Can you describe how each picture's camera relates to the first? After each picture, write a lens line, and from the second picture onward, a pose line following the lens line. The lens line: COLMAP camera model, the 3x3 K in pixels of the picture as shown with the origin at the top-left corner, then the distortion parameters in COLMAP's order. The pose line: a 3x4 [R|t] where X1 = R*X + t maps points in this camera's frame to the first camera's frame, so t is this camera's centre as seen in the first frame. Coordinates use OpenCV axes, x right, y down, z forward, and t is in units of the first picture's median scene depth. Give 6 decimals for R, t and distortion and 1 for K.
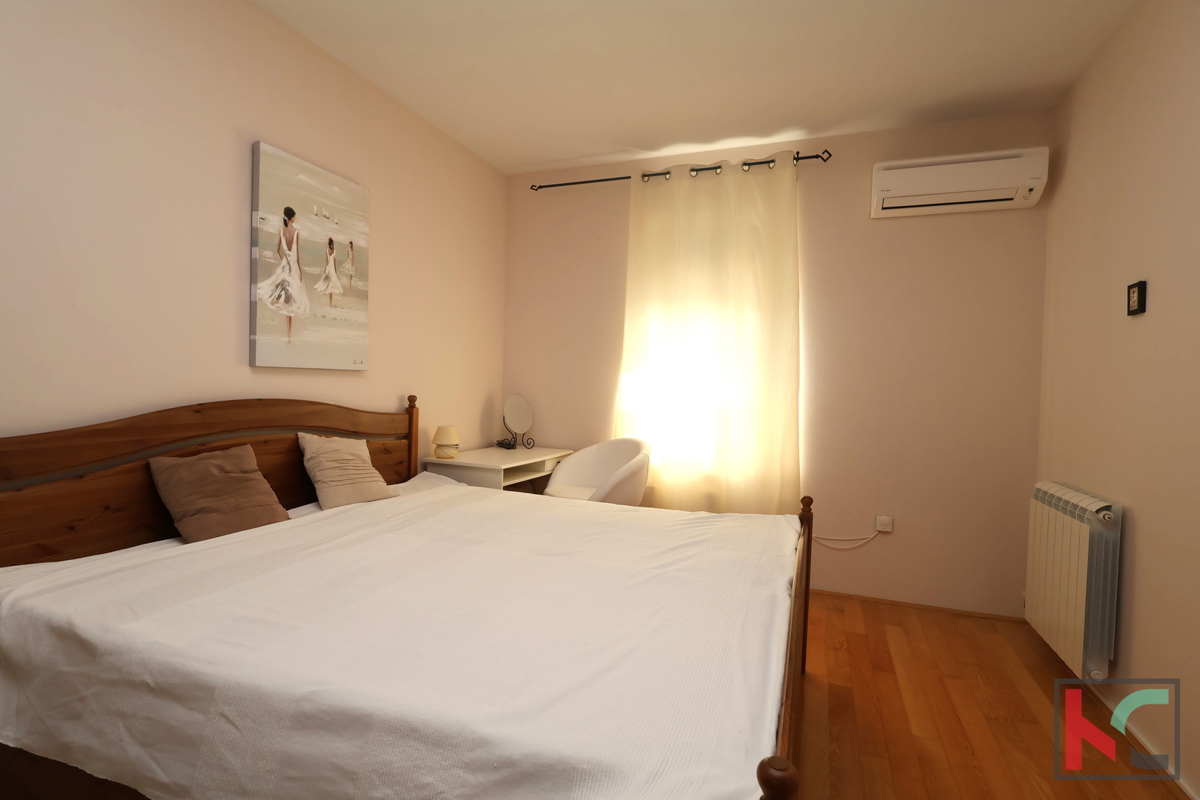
lens RADIAL K [[569.9, 0, 595.6], [0, 569.9, 401.2], [0, 0, 1]] dist [-0.003135, 0.000331]
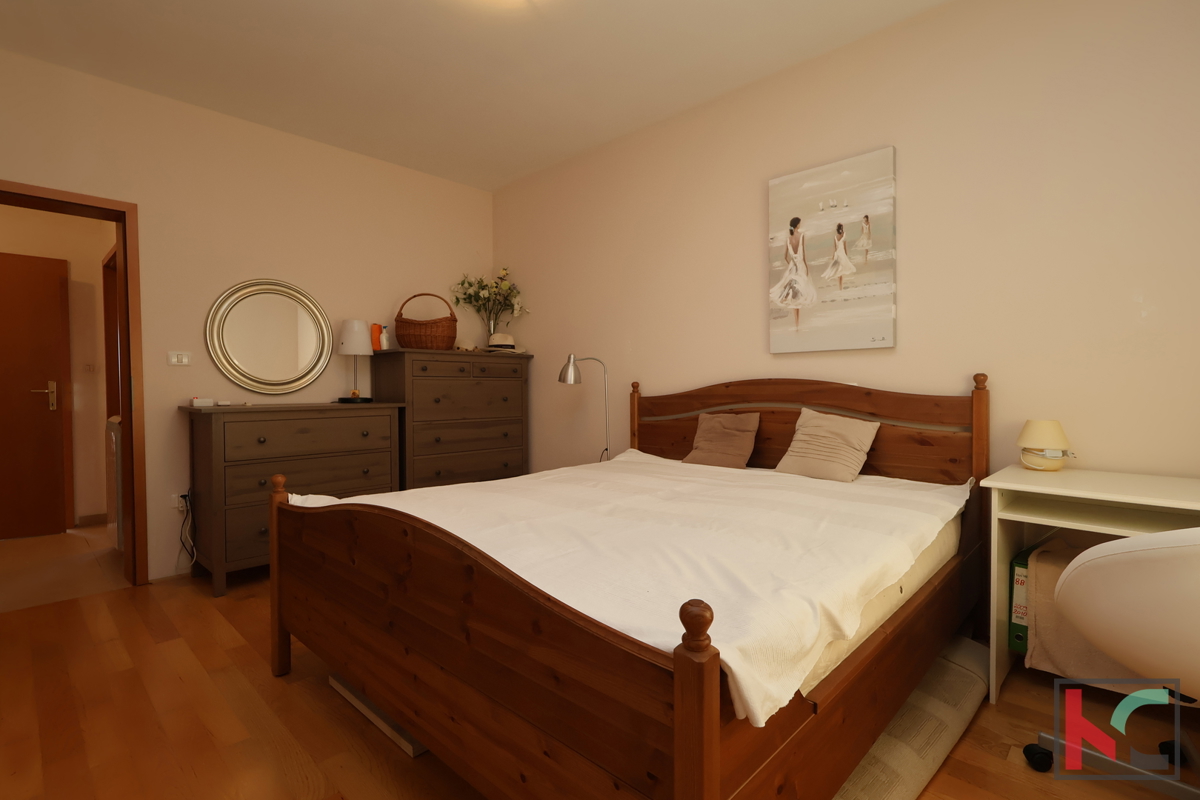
lens RADIAL K [[569.9, 0, 595.6], [0, 569.9, 401.2], [0, 0, 1]] dist [-0.003135, 0.000331]
pose [[-0.385493, 0.009213, -0.922665, 0.708628], [-0.023441, 0.999530, 0.019774, 0.029263], [0.922413, 0.029251, -0.385096, 1.057124]]
